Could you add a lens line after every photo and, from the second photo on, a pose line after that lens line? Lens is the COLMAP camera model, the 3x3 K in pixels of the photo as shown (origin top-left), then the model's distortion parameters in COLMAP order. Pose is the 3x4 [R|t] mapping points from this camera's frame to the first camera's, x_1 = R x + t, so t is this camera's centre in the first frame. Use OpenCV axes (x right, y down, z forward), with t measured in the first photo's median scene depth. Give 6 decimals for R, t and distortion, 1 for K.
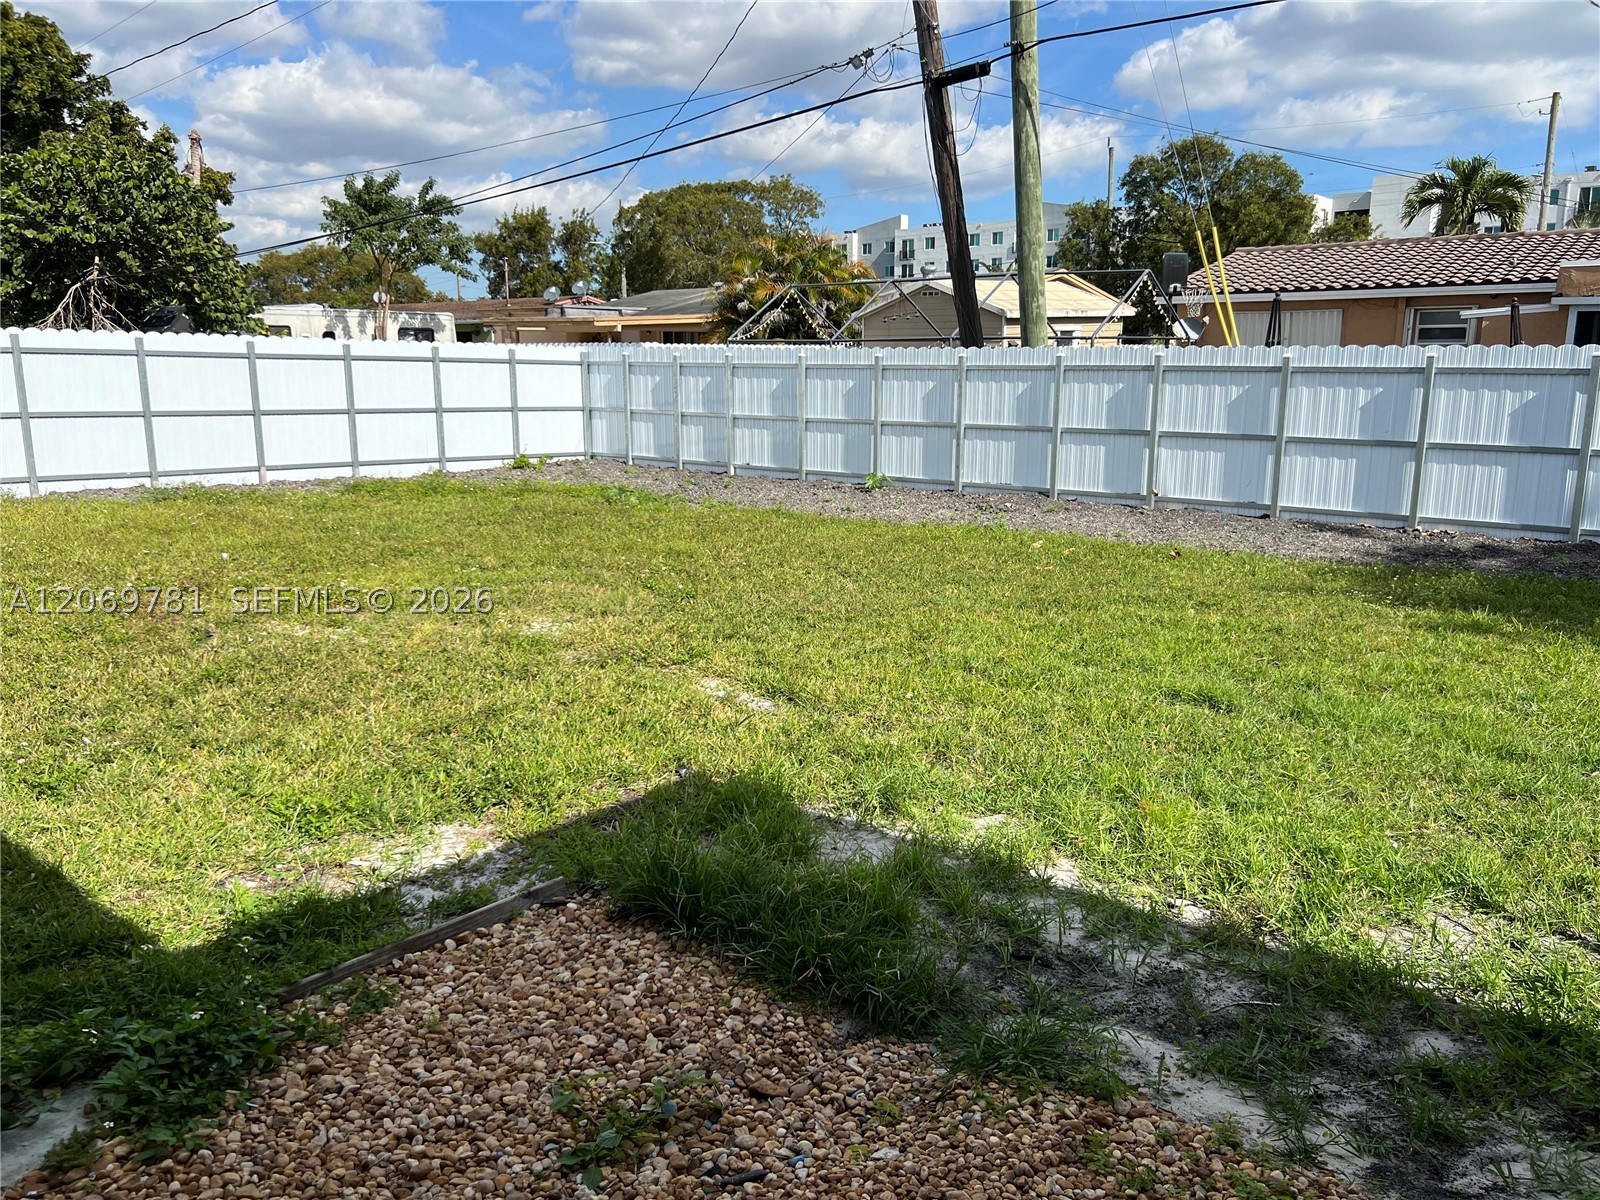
lens RADIAL K [[1205.0, 0, 799.9], [0, 1205.0, 605.1], [0, 0, 1]] dist [0.046064, -0.052126]
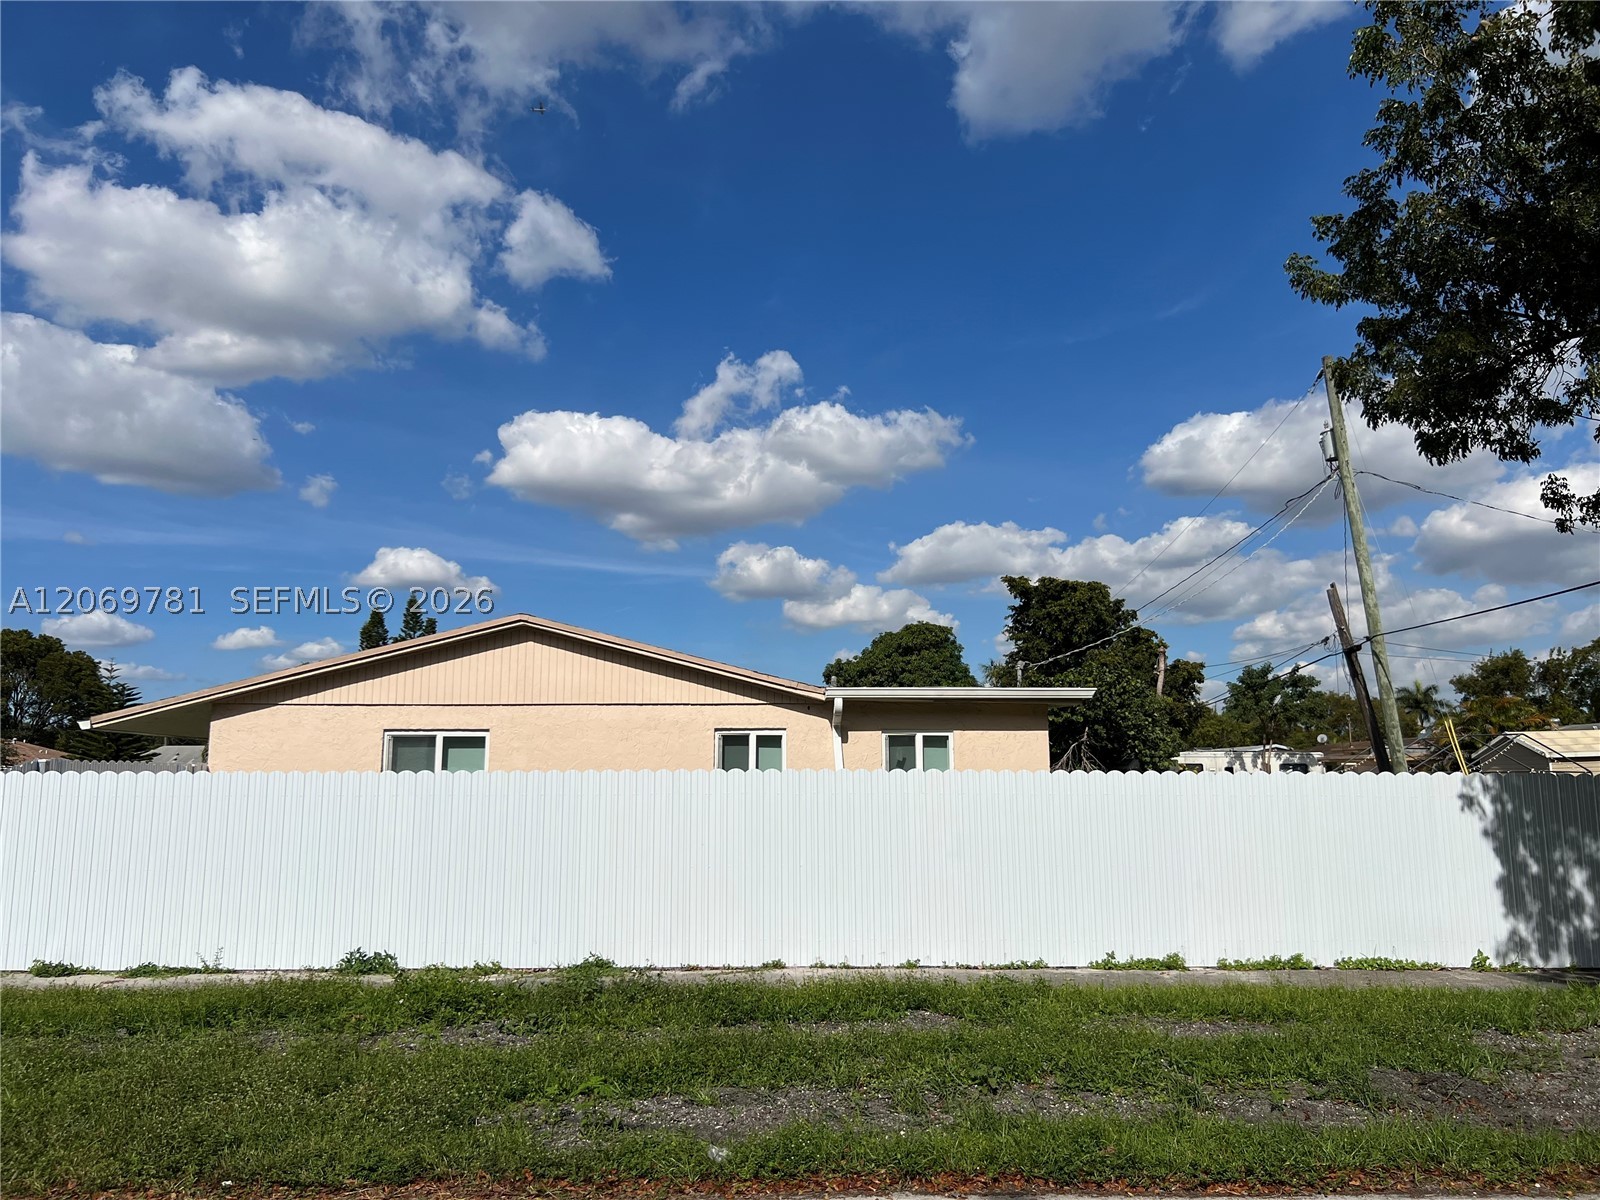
lens RADIAL K [[1205.0, 0, 797.8], [0, 1205.0, 602.4], [0, 0, 1]] dist [0.046064, -0.052126]
pose [[0.665611, -0.110295, -0.738104, 0.376593], [-0.151495, 0.948459, -0.278345, 0.078327], [0.730761, 0.297088, 0.614595, -0.366098]]
